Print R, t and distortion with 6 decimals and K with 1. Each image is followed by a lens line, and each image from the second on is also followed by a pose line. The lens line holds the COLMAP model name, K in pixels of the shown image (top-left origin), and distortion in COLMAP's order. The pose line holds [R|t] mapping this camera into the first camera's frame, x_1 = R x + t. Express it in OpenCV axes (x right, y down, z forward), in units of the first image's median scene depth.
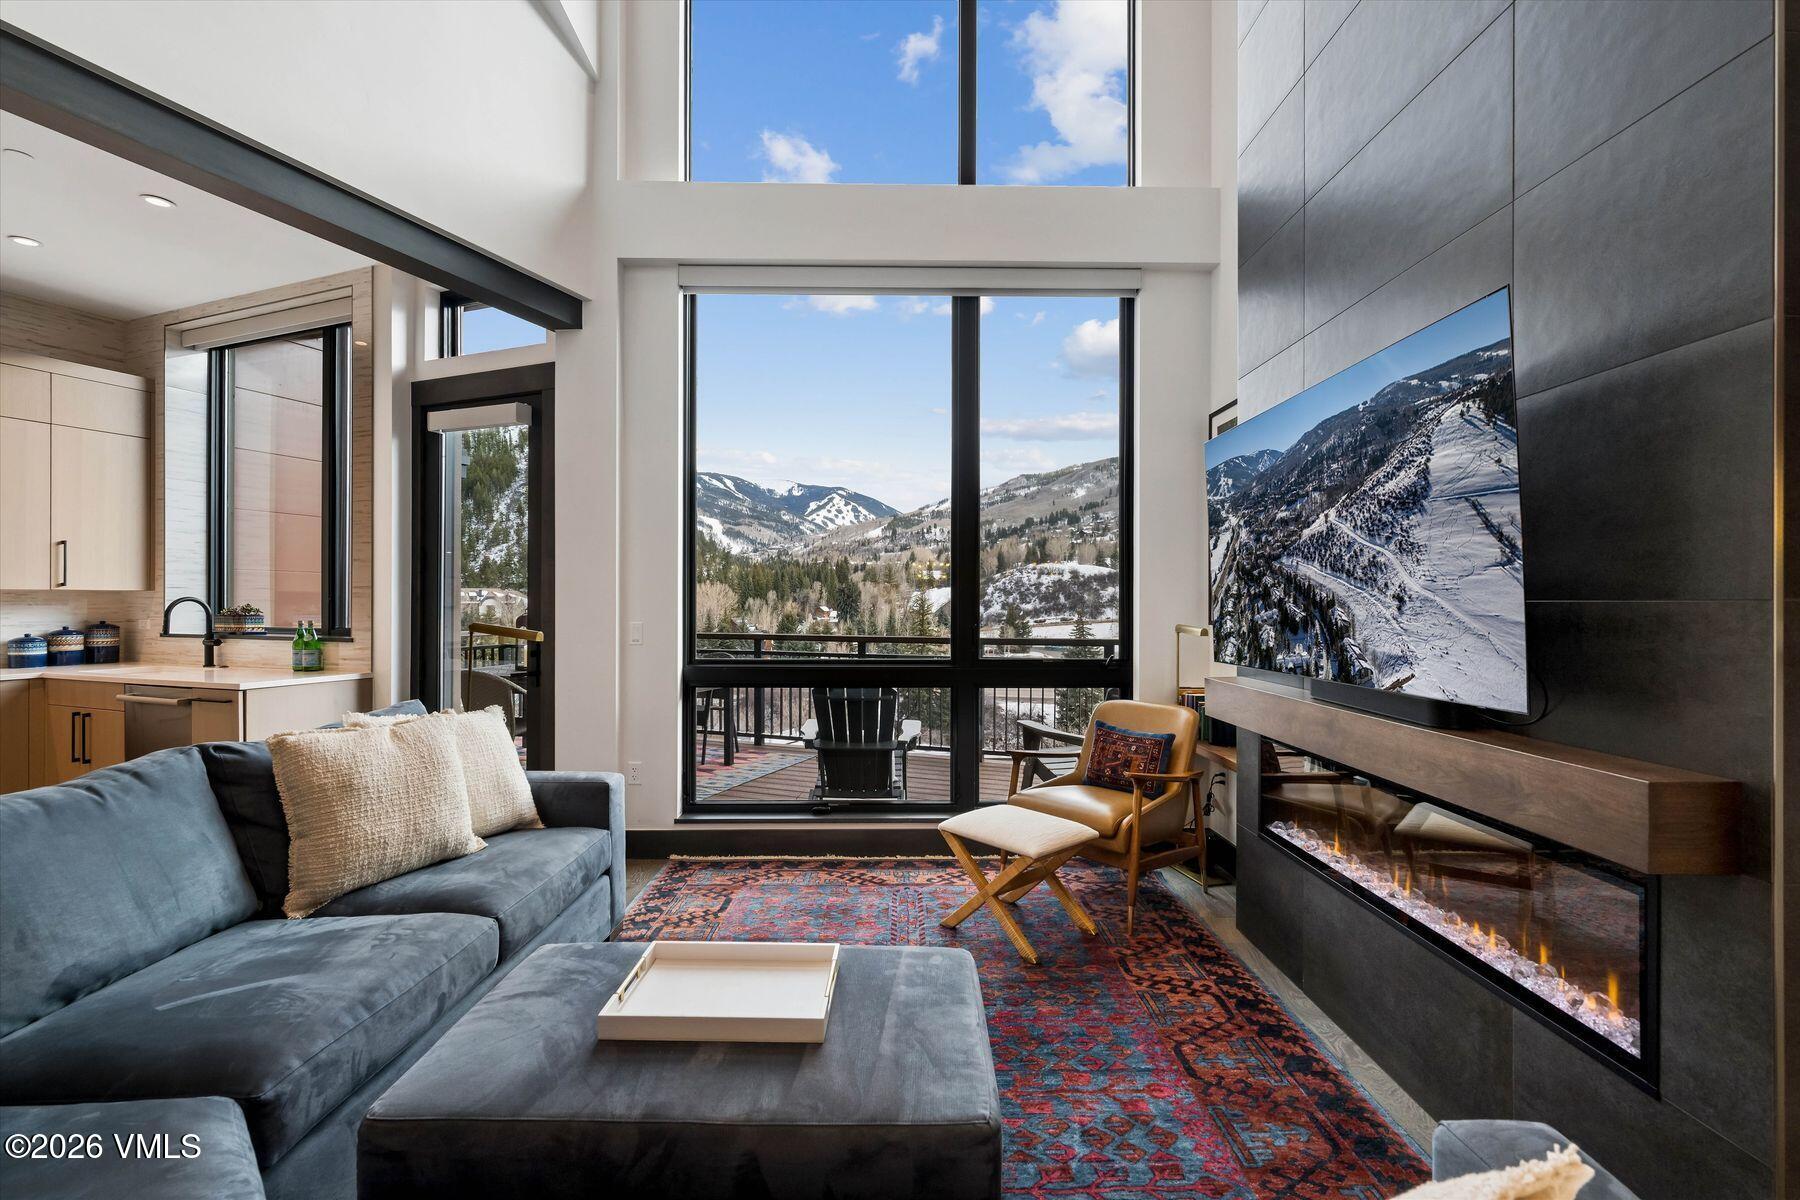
lens RADIAL K [[782.6, 0, 909.7], [0, 782.6, 611.8], [0, 0, 1]] dist [-0.003020, -0.000280]
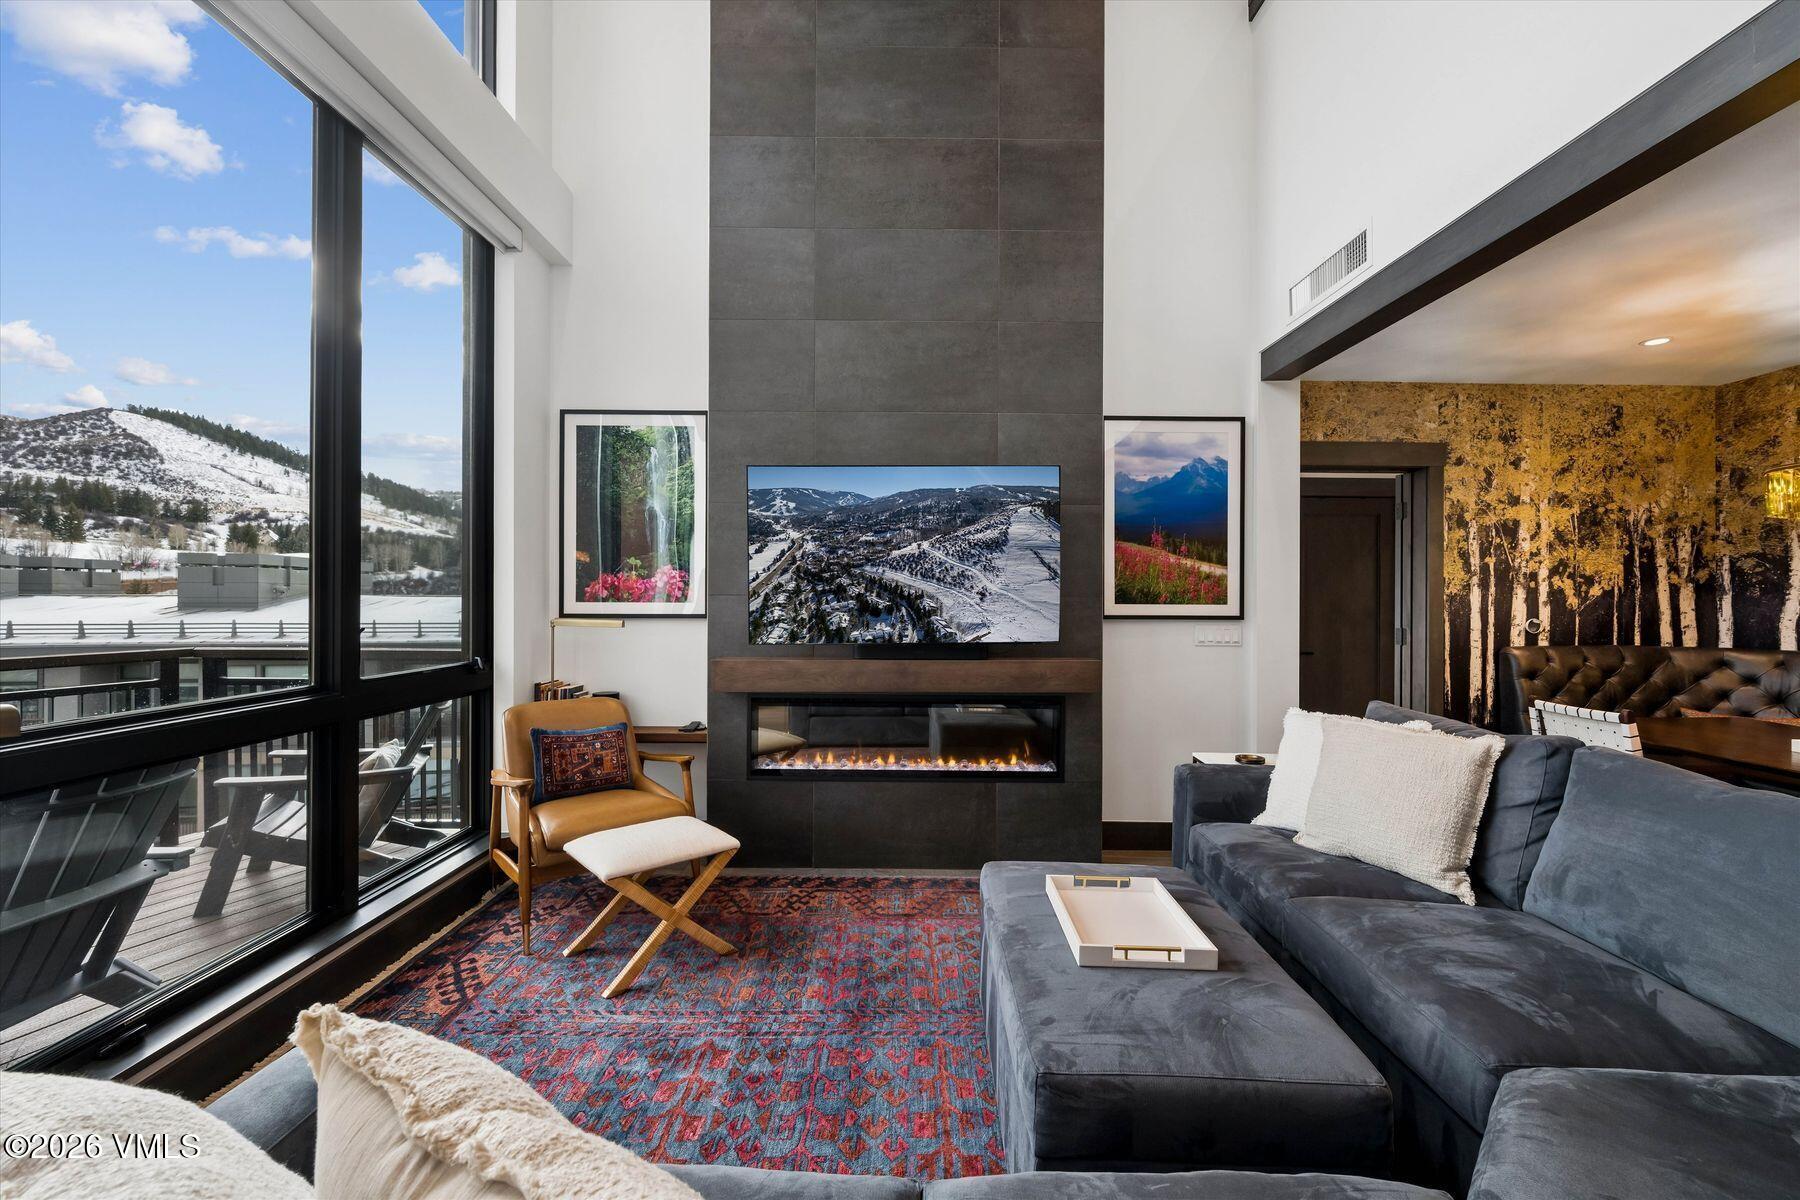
lens RADIAL K [[759.3, 0, 906.6], [0, 759.3, 595.8], [0, 0, 1]] dist [-0.001049, 0.000334]
pose [[-0.000659, -0.002010, 0.999998, -1.219074], [0.012886, 0.999915, 0.002018, -0.017898], [-0.999917, 0.012887, -0.000633, 1.134167]]
